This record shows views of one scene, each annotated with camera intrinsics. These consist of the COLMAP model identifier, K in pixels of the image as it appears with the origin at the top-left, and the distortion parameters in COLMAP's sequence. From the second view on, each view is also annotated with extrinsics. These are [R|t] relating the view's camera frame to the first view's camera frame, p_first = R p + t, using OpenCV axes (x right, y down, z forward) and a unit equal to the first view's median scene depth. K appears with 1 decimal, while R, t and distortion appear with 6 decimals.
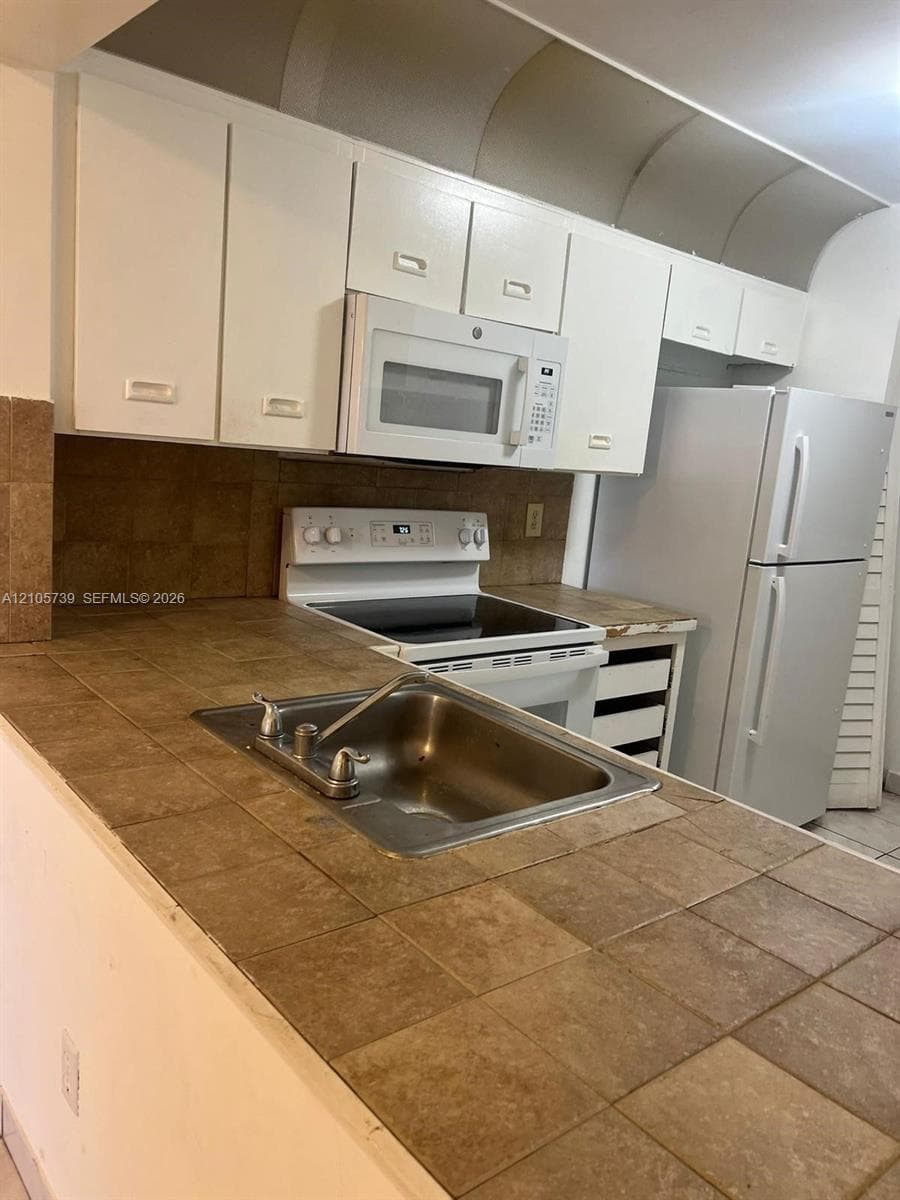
lens RADIAL K [[951.1, 0, 450.0], [0, 951.1, 600.0], [0, 0, 1]] dist [0.084631, -0.125722]
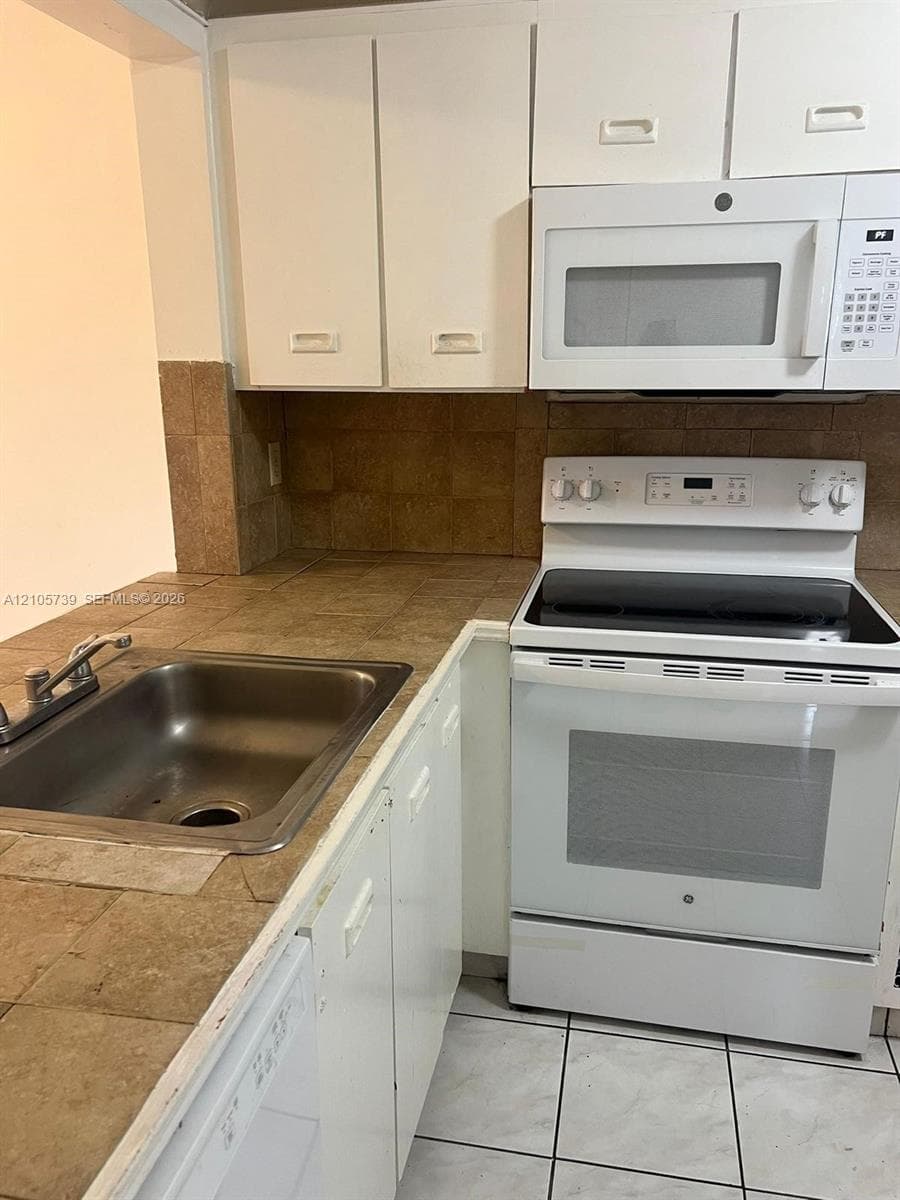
lens RADIAL K [[929.0, 0, 450.0], [0, 929.0, 600.0], [0, 0, 1]] dist [0.082585, -0.129759]
pose [[0.596712, 0.106123, -0.795407, 0.516039], [-0.075661, 0.994241, 0.075891, -0.026902], [0.798881, 0.014896, 0.601305, 0.452306]]
